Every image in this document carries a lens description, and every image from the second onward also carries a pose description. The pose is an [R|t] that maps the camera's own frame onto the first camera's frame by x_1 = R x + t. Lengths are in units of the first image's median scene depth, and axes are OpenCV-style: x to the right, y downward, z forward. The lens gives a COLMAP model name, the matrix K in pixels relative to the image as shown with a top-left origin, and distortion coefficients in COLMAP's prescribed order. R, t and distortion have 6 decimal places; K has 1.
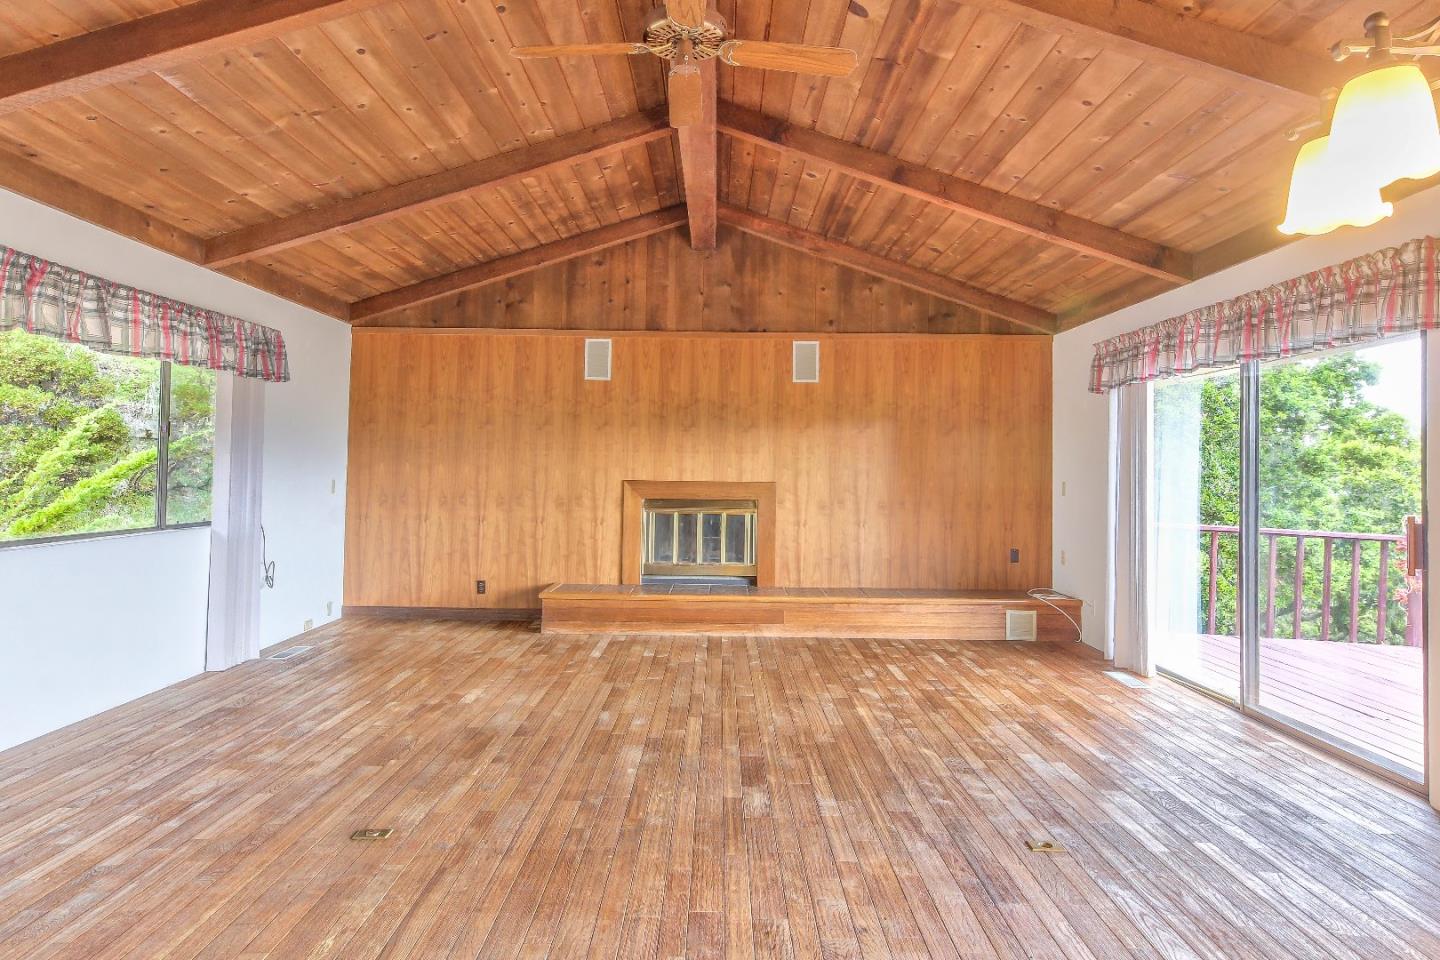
lens RADIAL K [[822.1, 0, 688.7], [0, 822.1, 448.6], [0, 0, 1]] dist [0.014095, -0.002437]
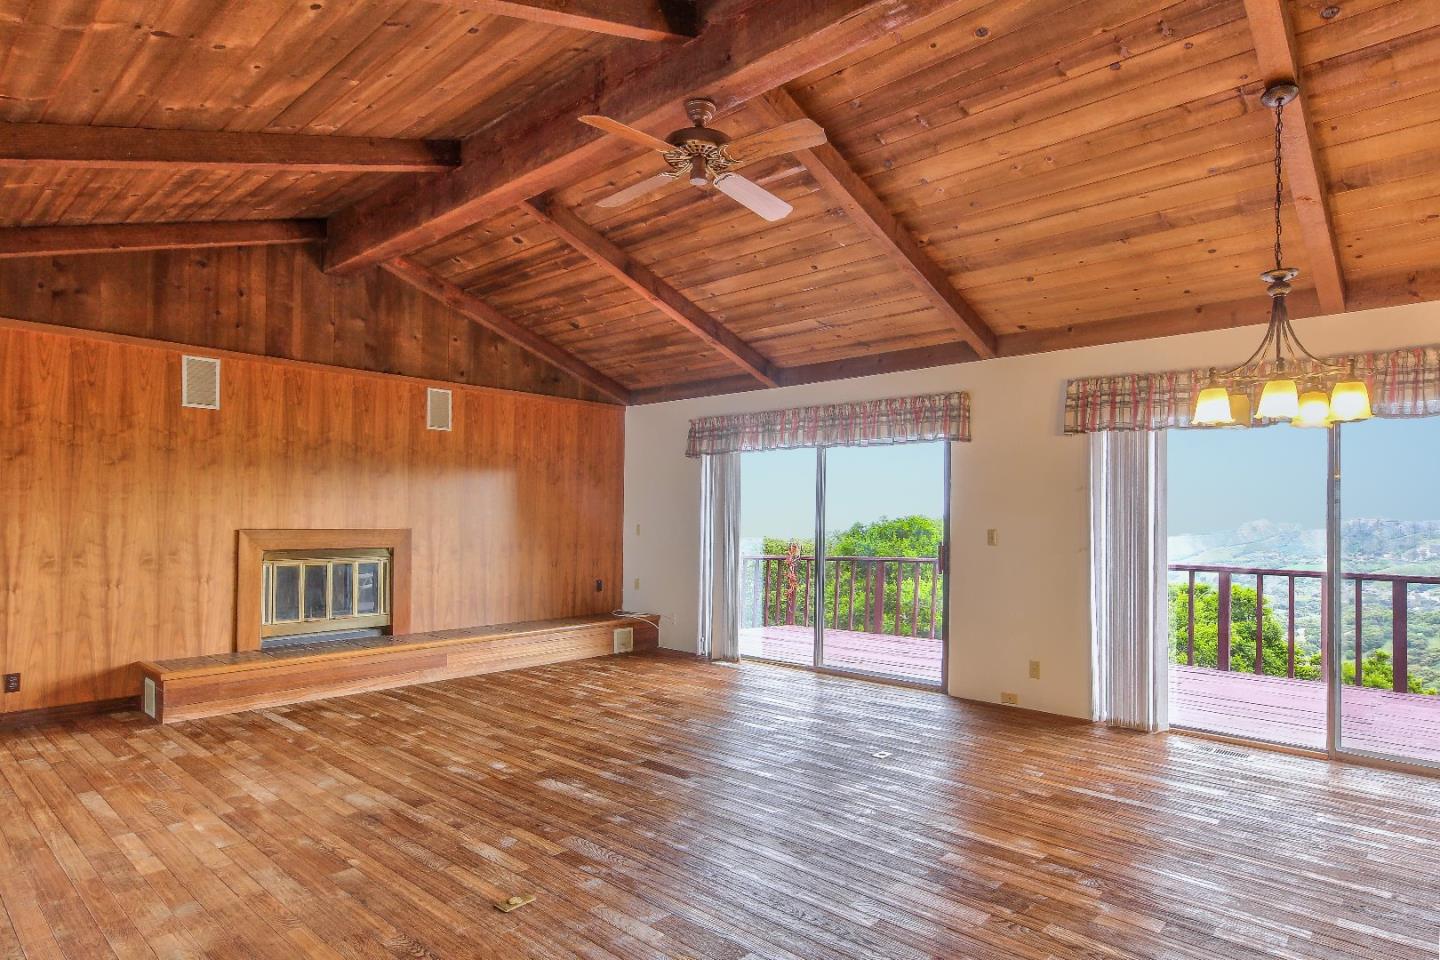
lens RADIAL K [[822.1, 0, 708.0], [0, 822.1, 506.6], [0, 0, 1]] dist [0.014095, -0.002437]
pose [[0.673514, 0.001331, 0.739173, -0.383831], [-0.017768, 0.999739, 0.014389, -0.005969], [-0.738961, -0.022824, 0.673362, 0.073012]]
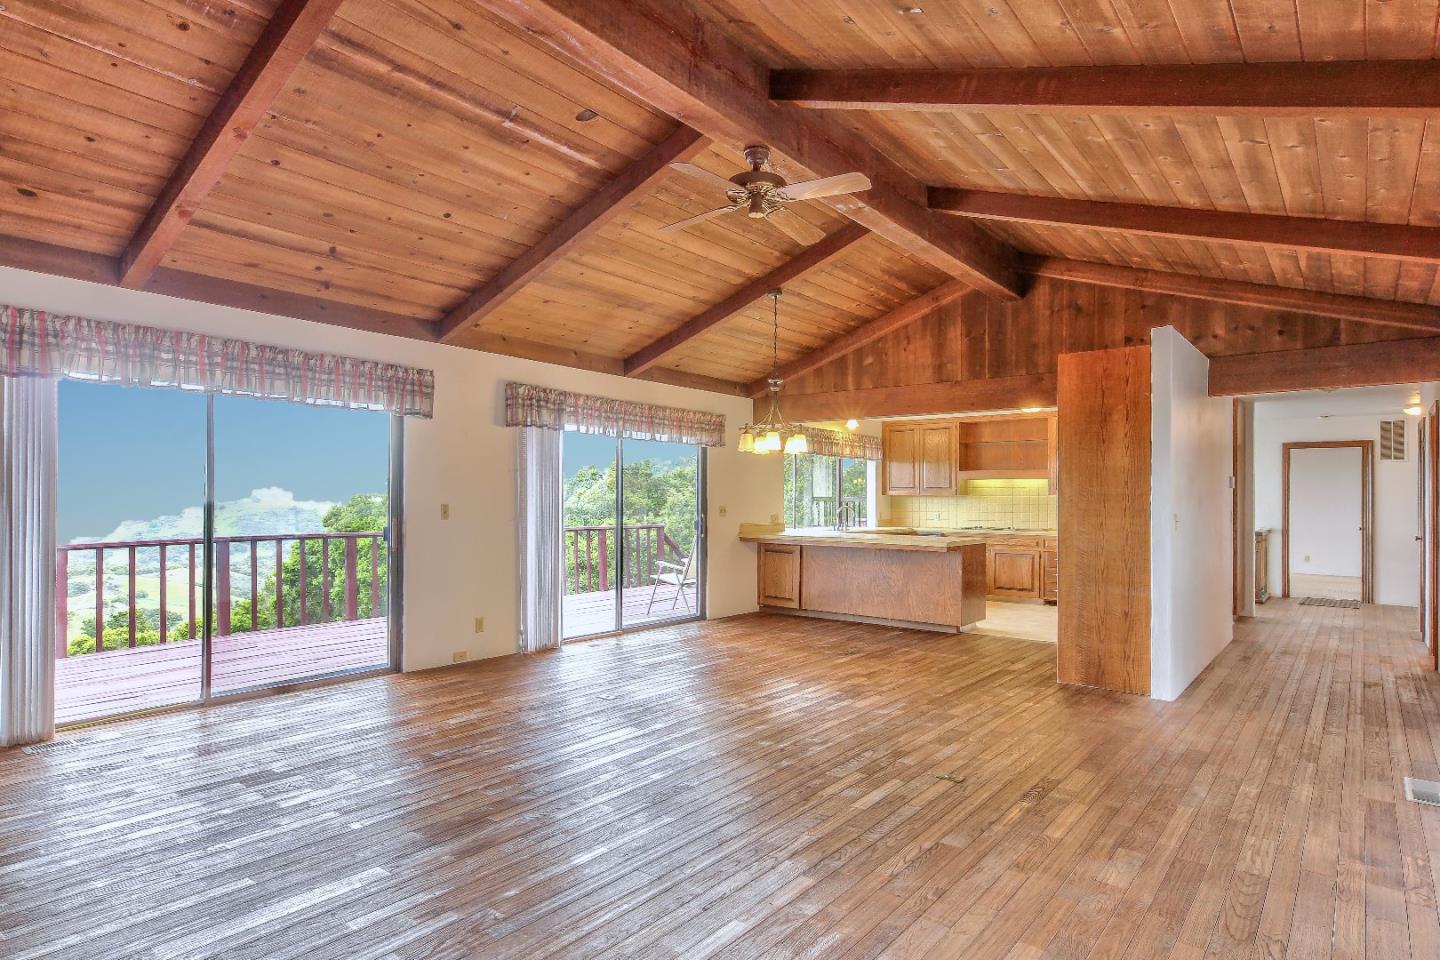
lens RADIAL K [[822.1, 0, 748.7], [0, 822.1, 500.0], [0, 0, 1]] dist [0.014095, -0.002437]
pose [[-0.816931, -0.024400, 0.576219, -0.357840], [-0.037543, 0.999235, -0.010915, 0.015837], [-0.575512, -0.030550, -0.817222, 0.940655]]
